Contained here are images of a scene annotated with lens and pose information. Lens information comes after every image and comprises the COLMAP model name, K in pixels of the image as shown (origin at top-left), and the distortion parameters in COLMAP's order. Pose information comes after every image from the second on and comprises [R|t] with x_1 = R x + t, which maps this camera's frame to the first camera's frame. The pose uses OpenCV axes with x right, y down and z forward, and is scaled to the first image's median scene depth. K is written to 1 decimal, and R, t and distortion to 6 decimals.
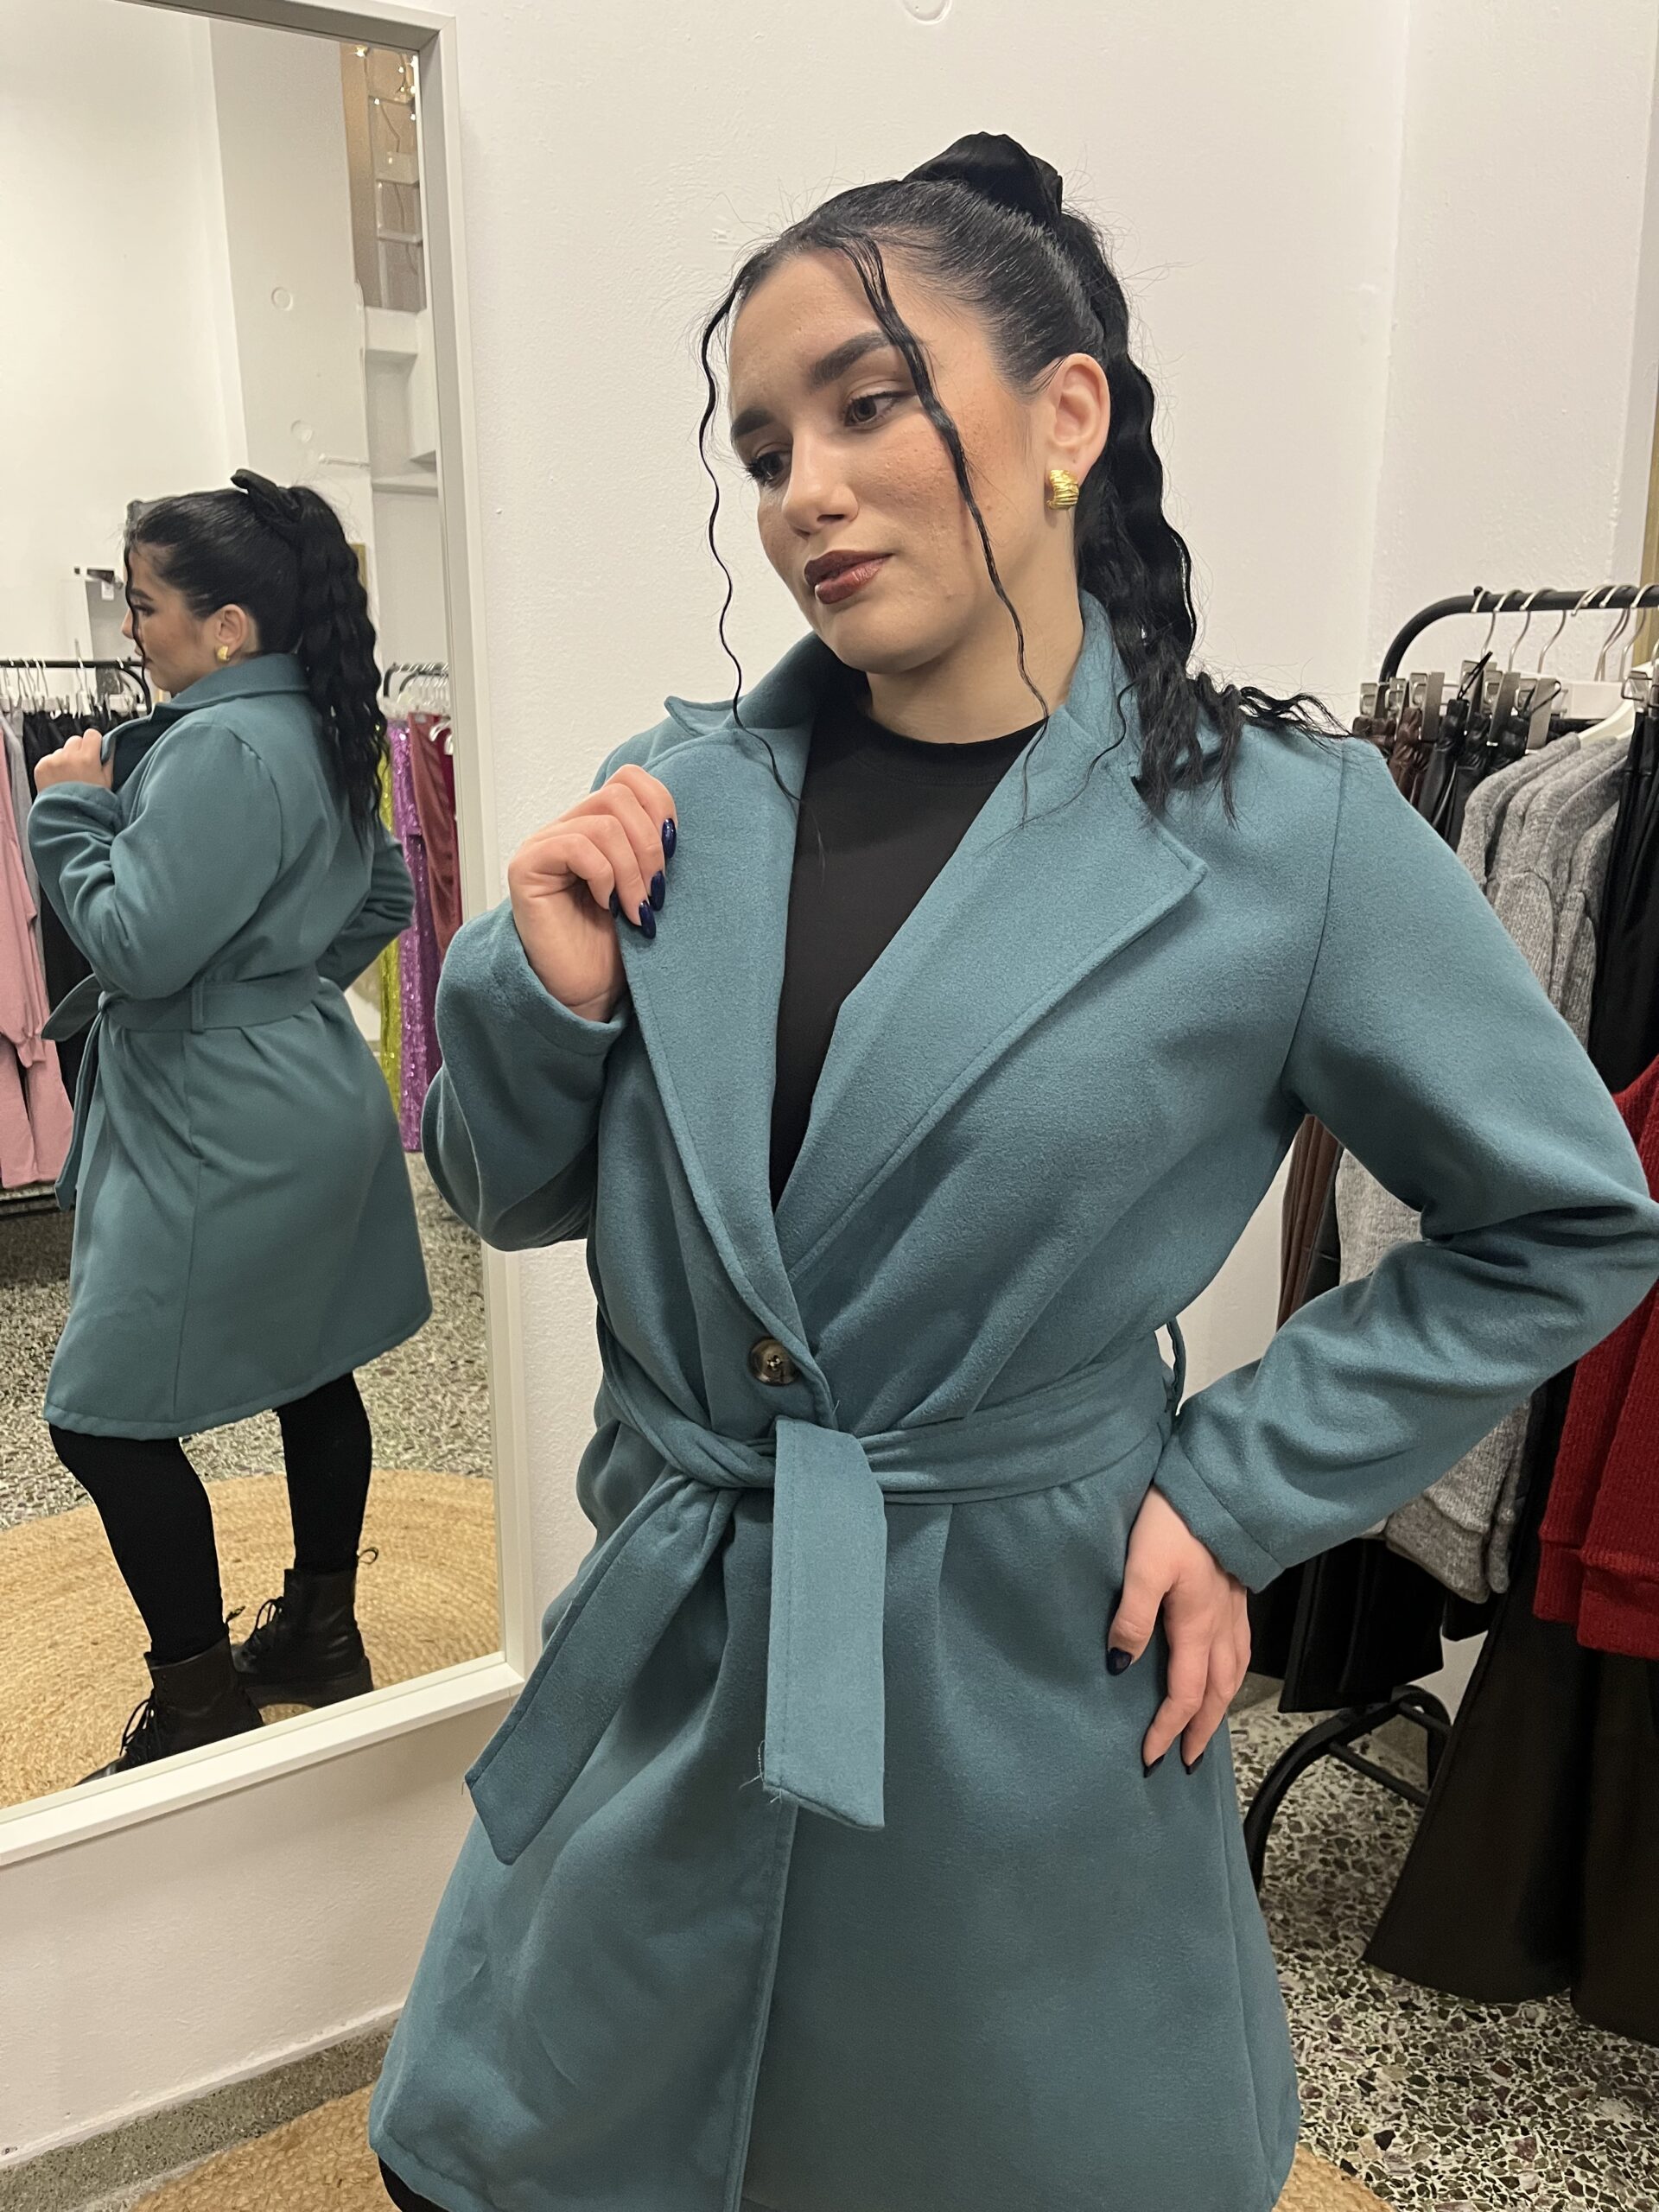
lens RADIAL K [[1655.1, 0, 810.3], [0, 1655.1, 1105.9], [0, 0, 1]] dist [0.087665, -0.120695]
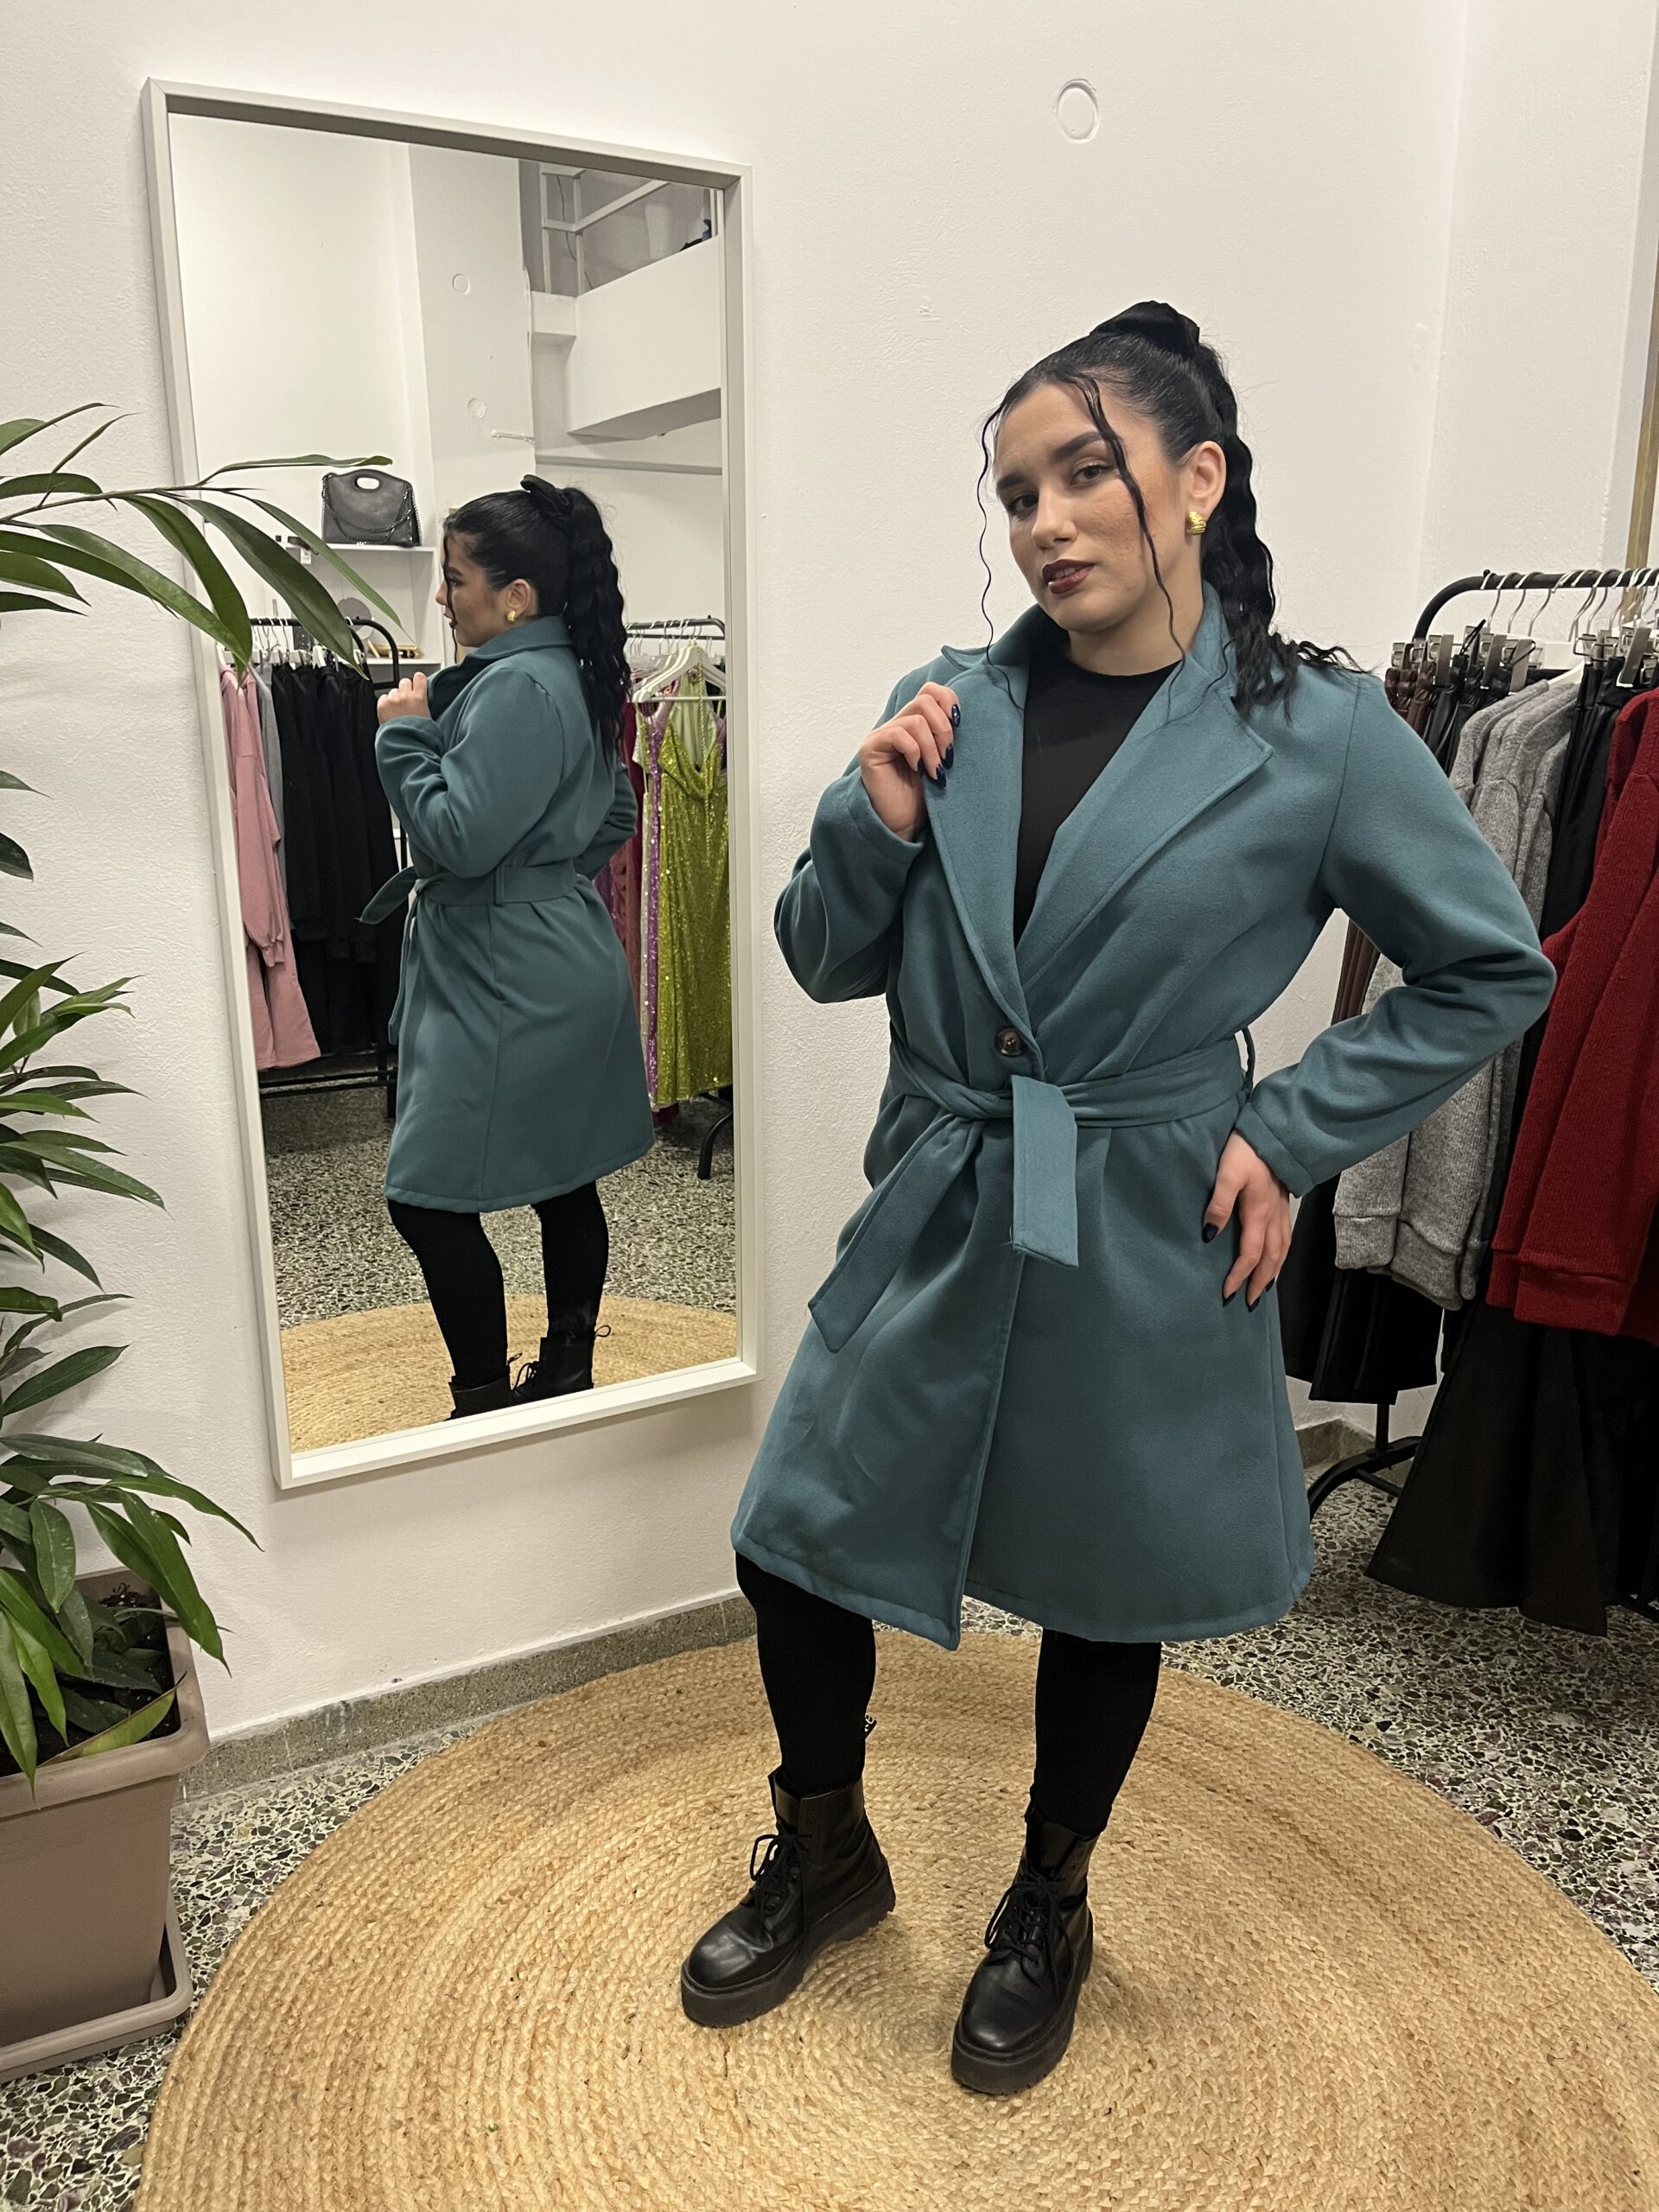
lens RADIAL K [[1655.1, 0, 825.8], [0, 1655.1, 1122.9], [0, 0, 1]] dist [0.087665, -0.120695]
pose [[0.998909, 0.018566, -0.042842, -0.057409], [-0.017186, 0.999328, 0.032374, 0.089858], [0.043415, -0.031602, 0.998557, -0.347158]]
